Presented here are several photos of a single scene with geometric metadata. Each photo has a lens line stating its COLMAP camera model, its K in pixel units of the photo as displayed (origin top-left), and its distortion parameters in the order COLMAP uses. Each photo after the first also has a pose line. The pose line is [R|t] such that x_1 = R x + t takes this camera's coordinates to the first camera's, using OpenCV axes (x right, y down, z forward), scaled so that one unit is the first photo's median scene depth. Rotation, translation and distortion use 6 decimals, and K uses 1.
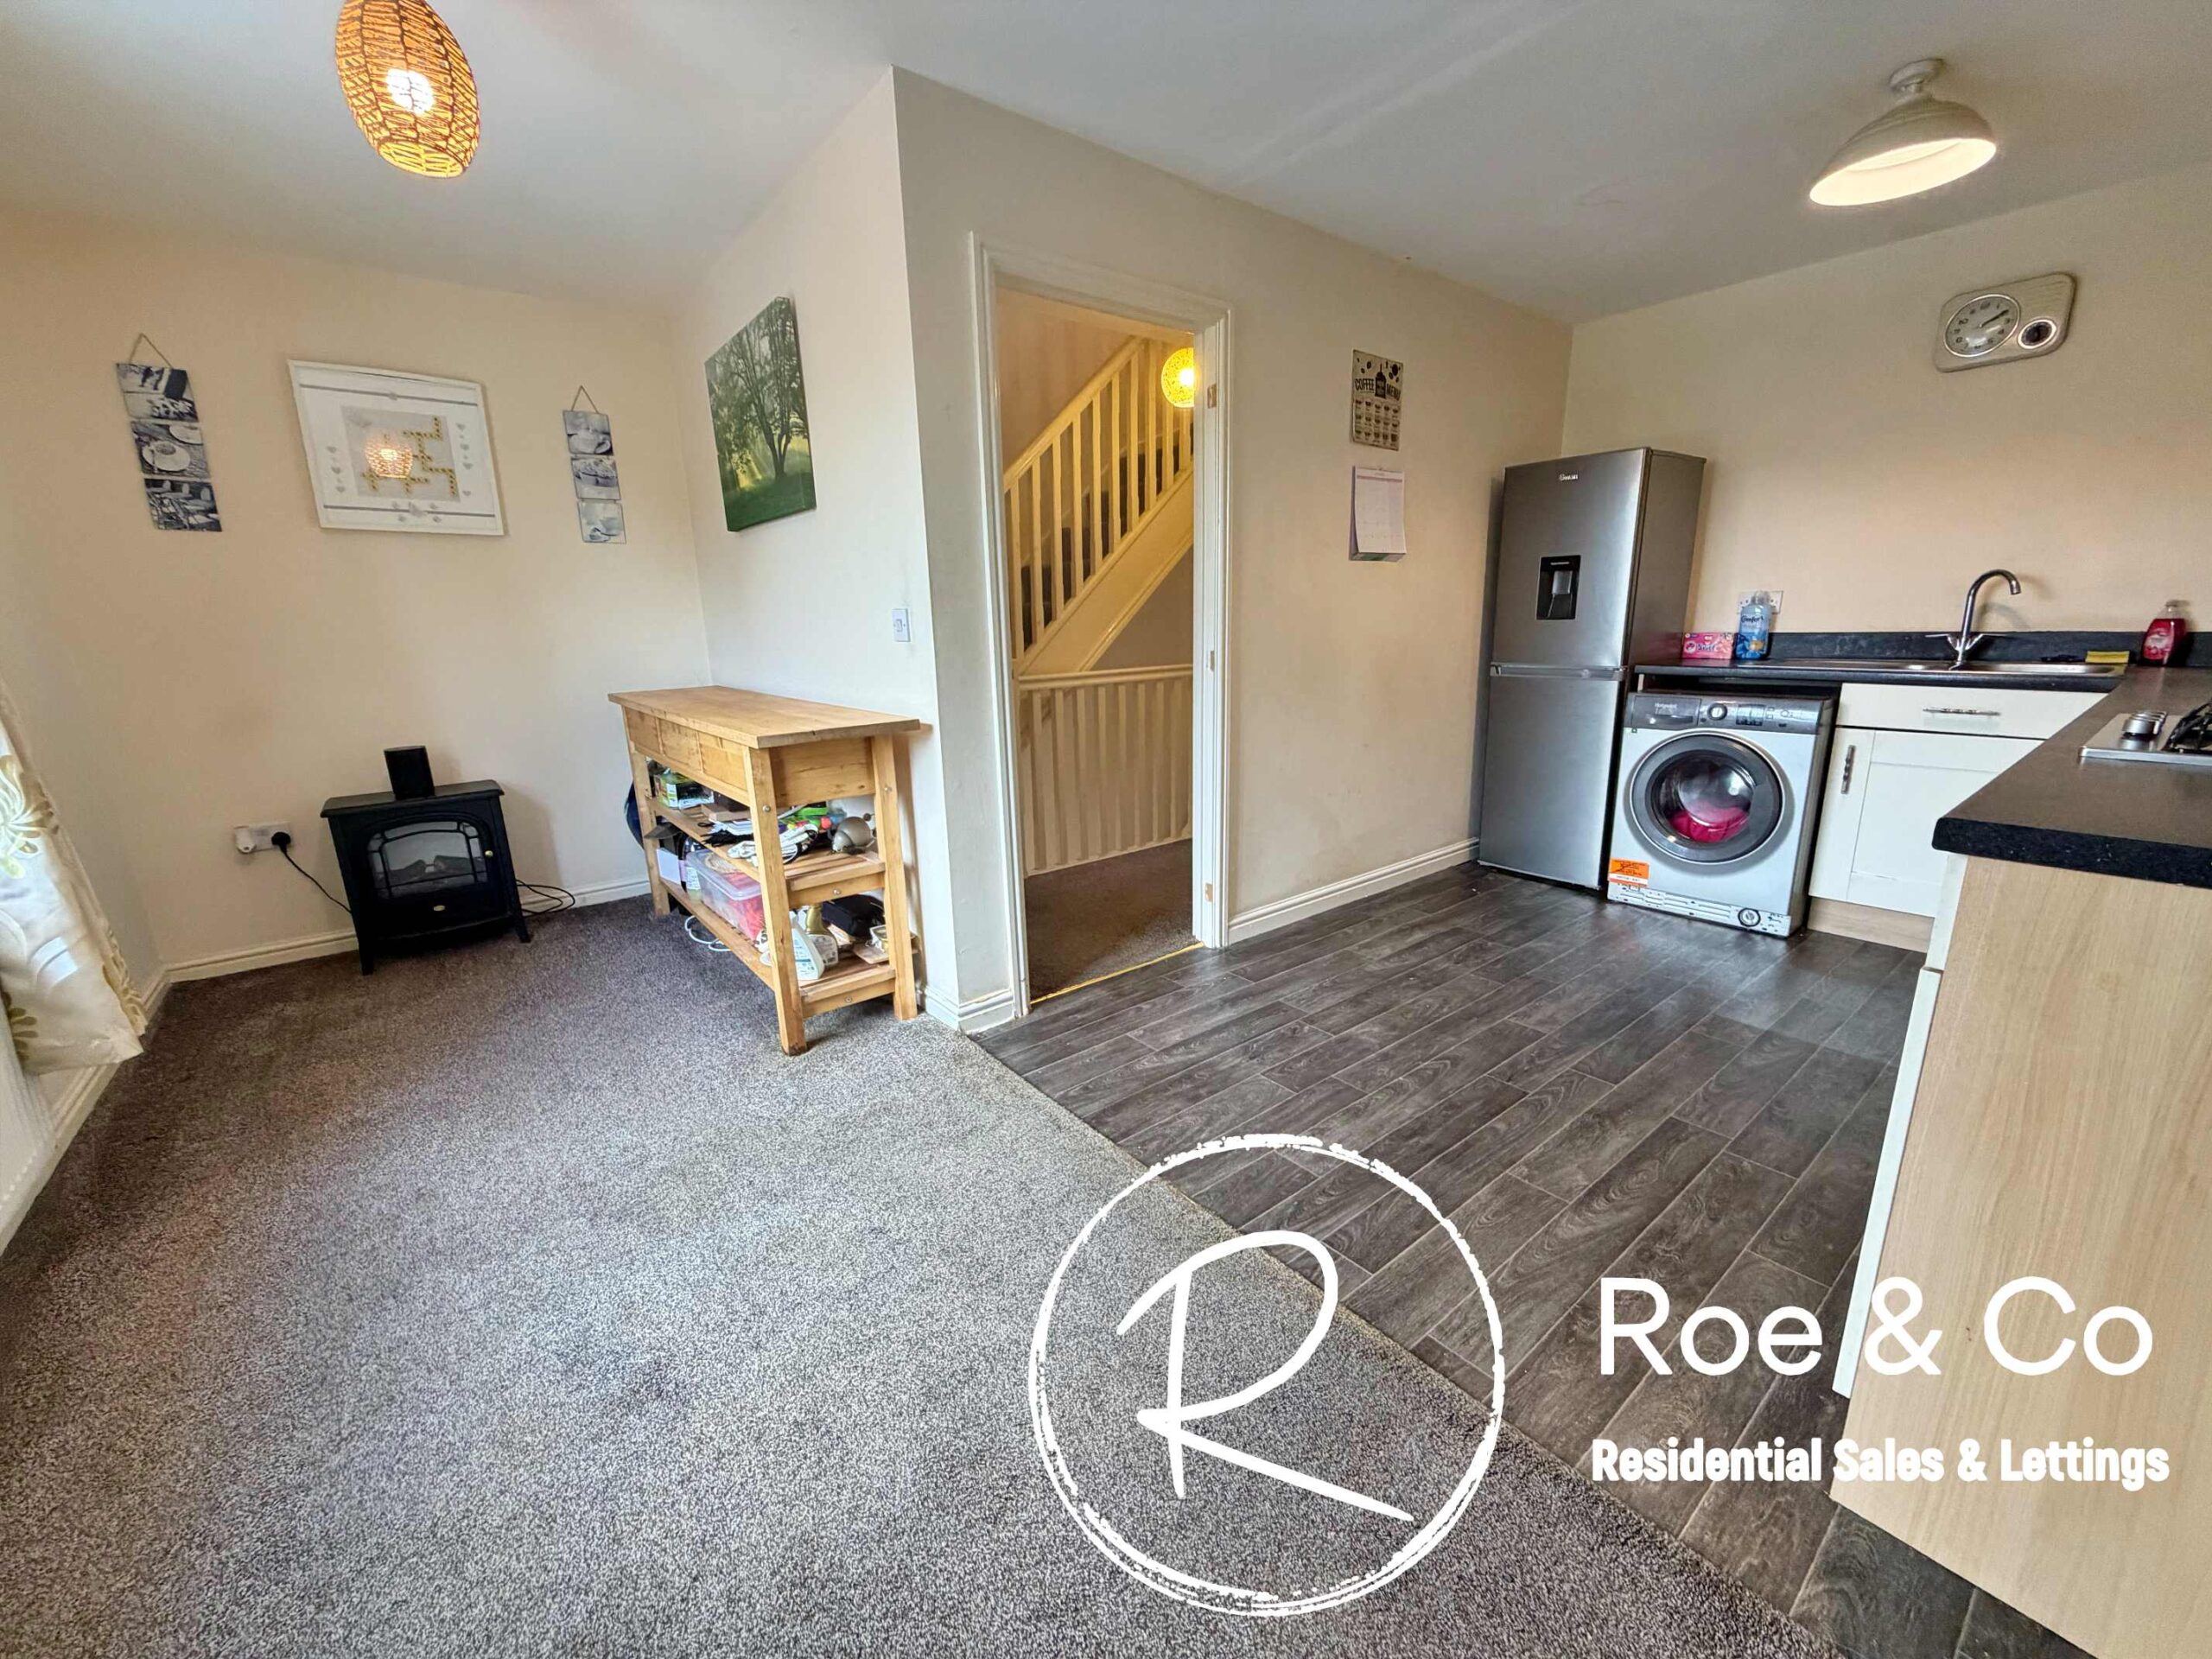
lens RADIAL K [[883.0, 0, 1110.9], [0, 883.0, 833.8], [0, 0, 1]] dist [-0.000732, -0.000610]
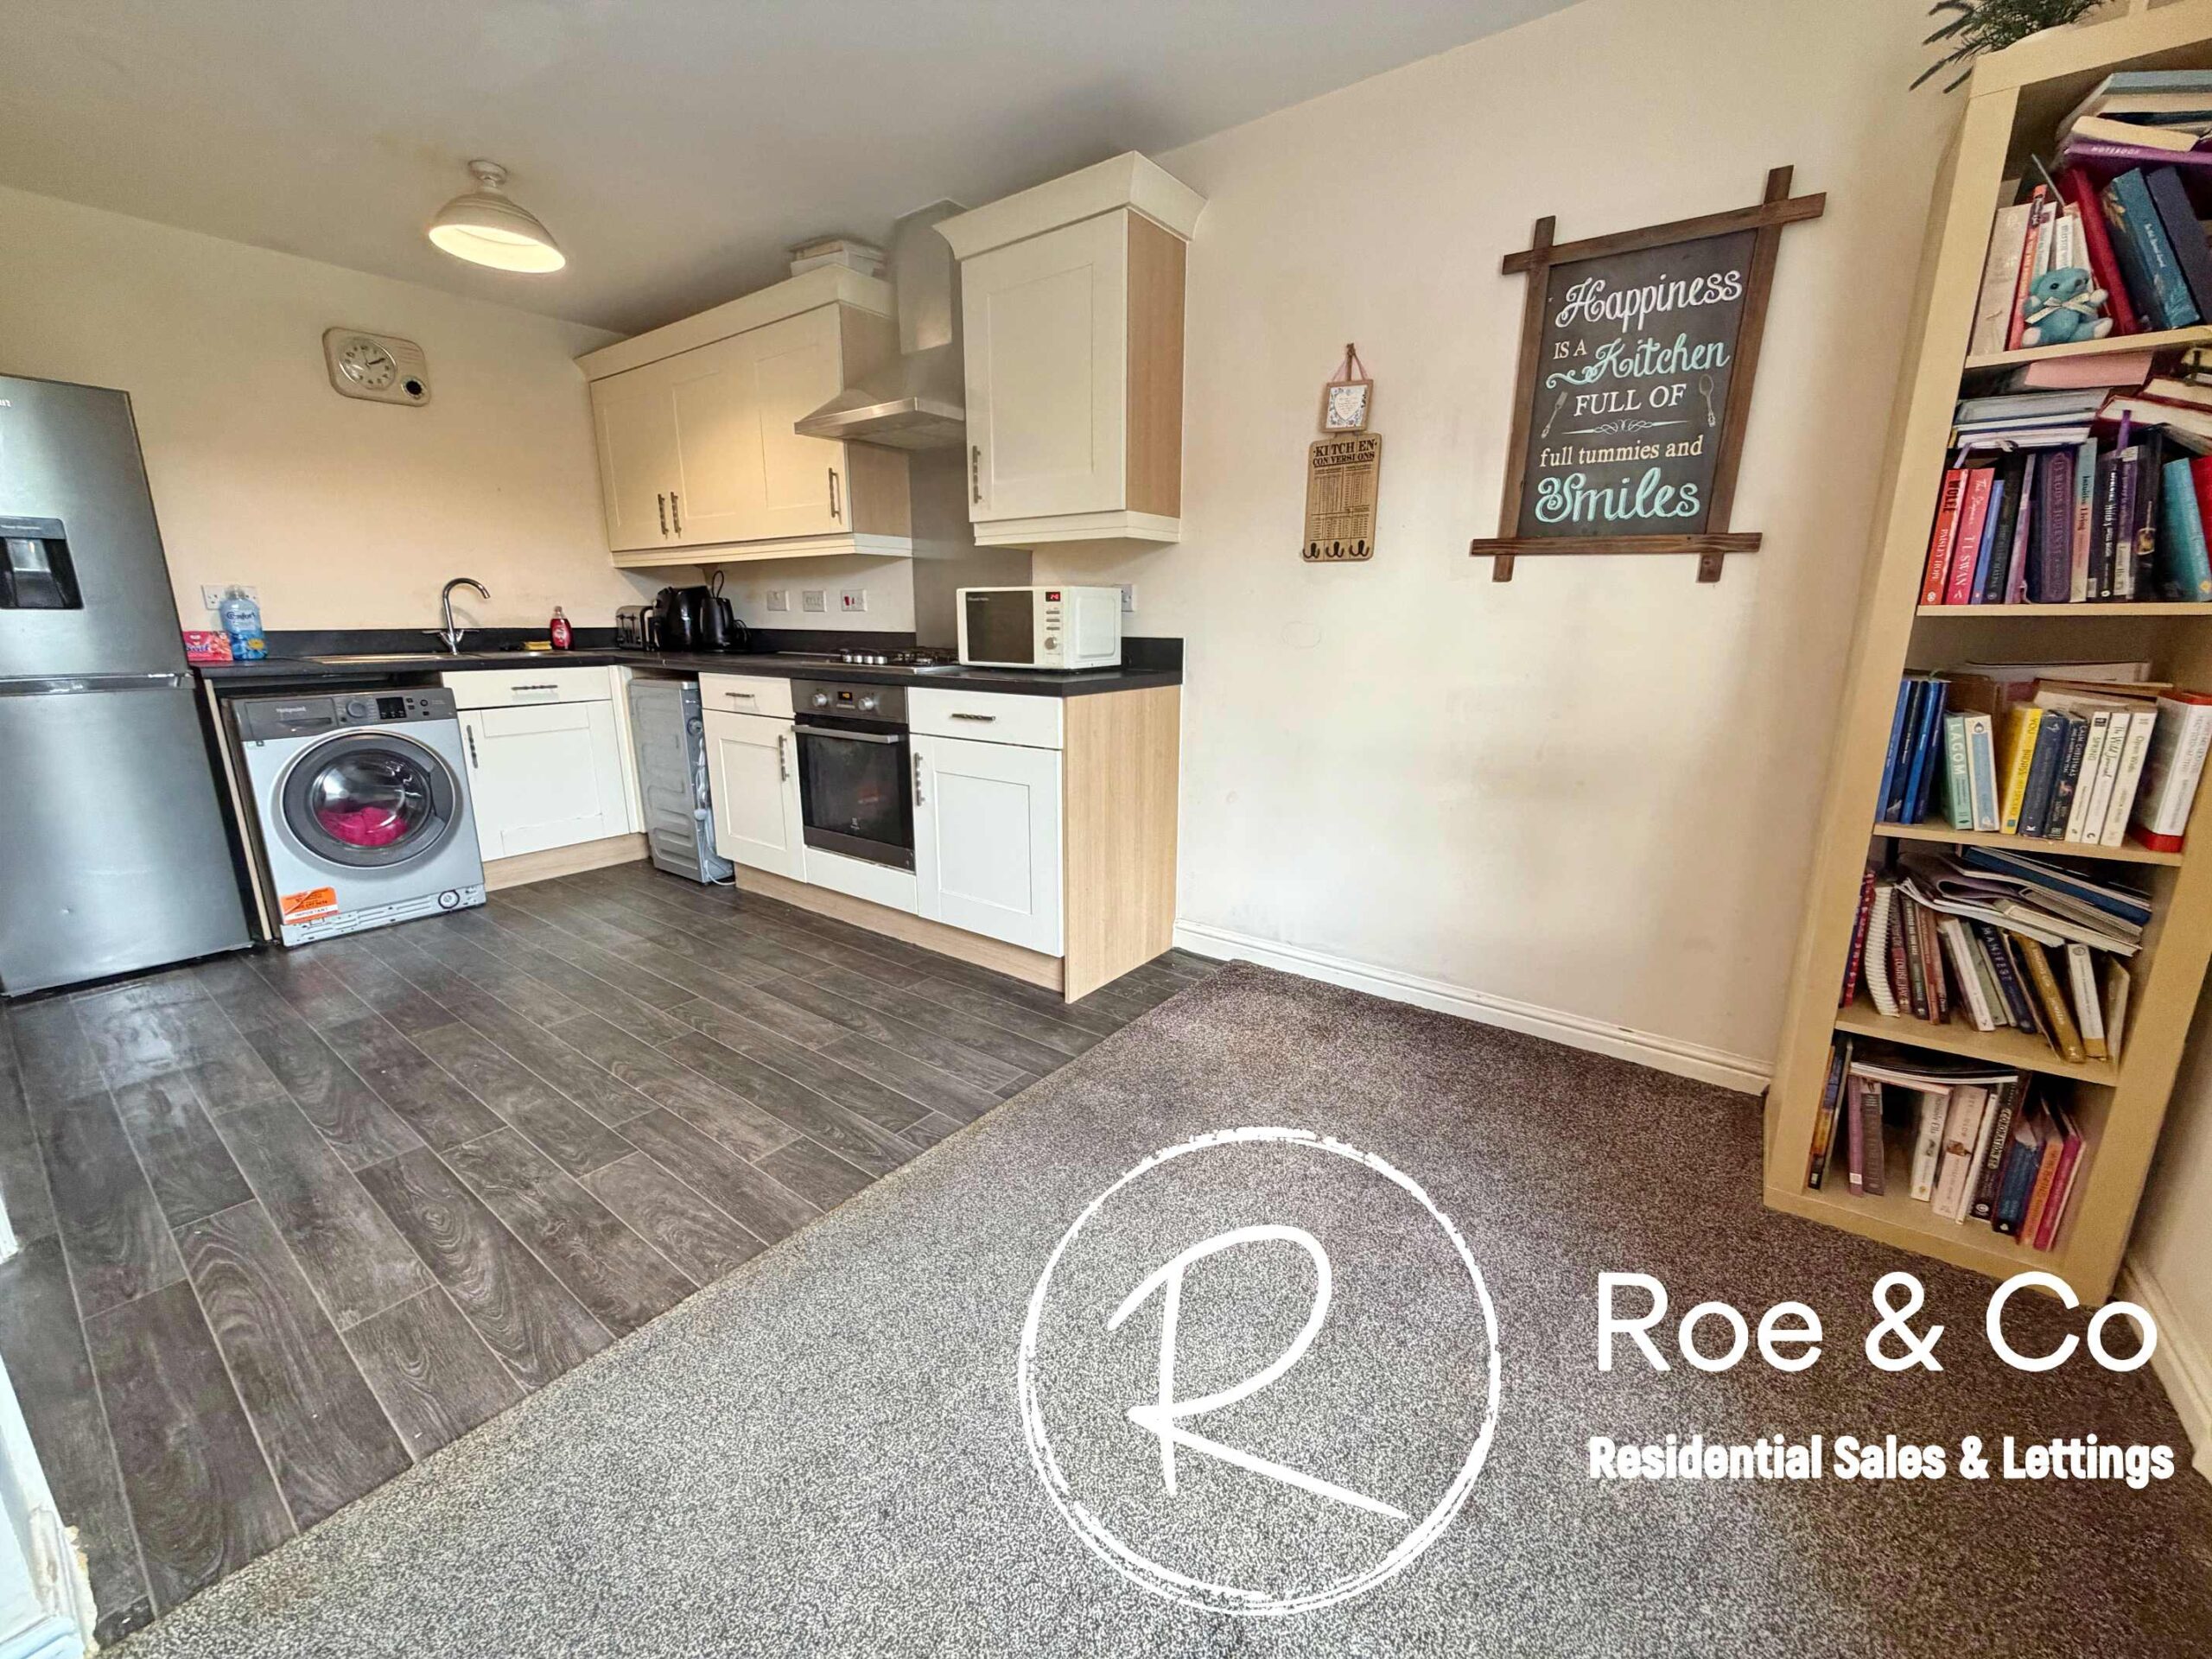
lens RADIAL K [[883.0, 0, 1108.3], [0, 883.0, 823.7], [0, 0, 1]] dist [-0.000732, -0.000610]
pose [[-0.265915, -0.197713, 0.943503, -0.509010], [0.228955, 0.937783, 0.261042, -0.093941], [-0.936413, 0.285435, -0.204104, 0.516730]]
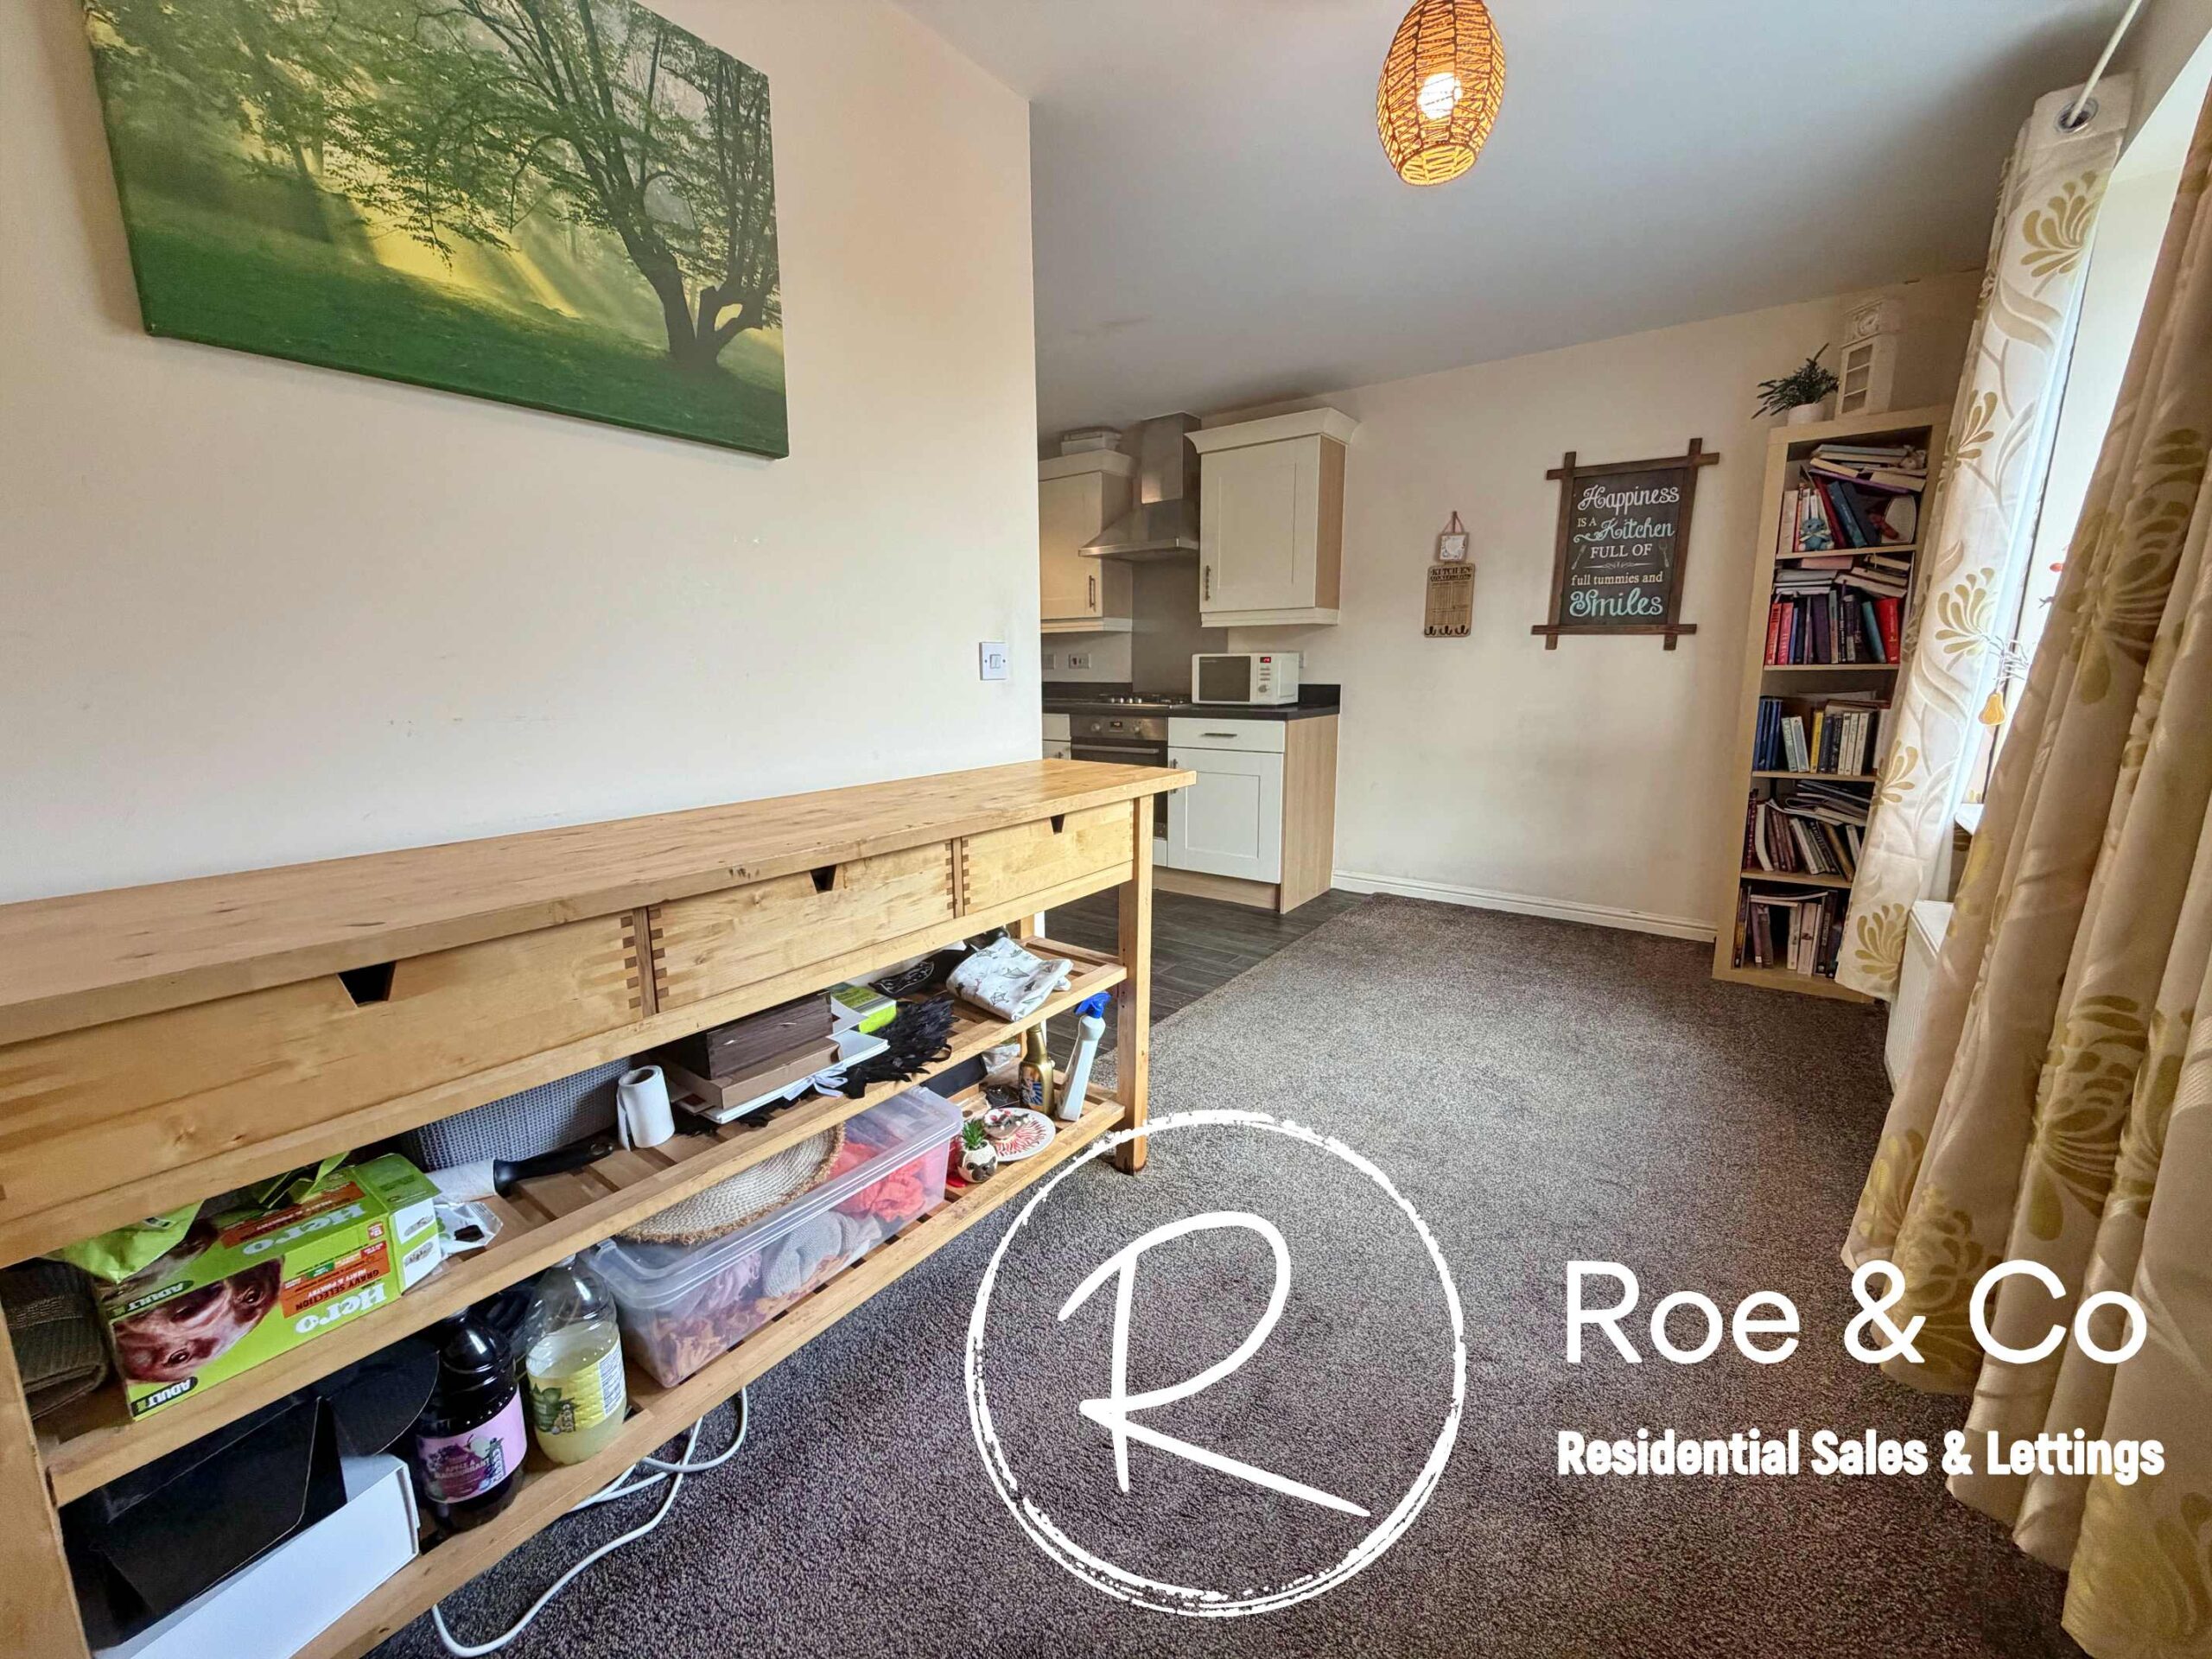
lens RADIAL K [[883.0, 0, 1106.8], [0, 883.0, 823.0], [0, 0, 1]] dist [-0.000732, -0.000610]
pose [[-0.270931, -0.145999, 0.951462, -0.964569], [0.240942, 0.946681, 0.213874, -0.214081], [-0.931957, 0.287192, -0.221308, 0.982023]]
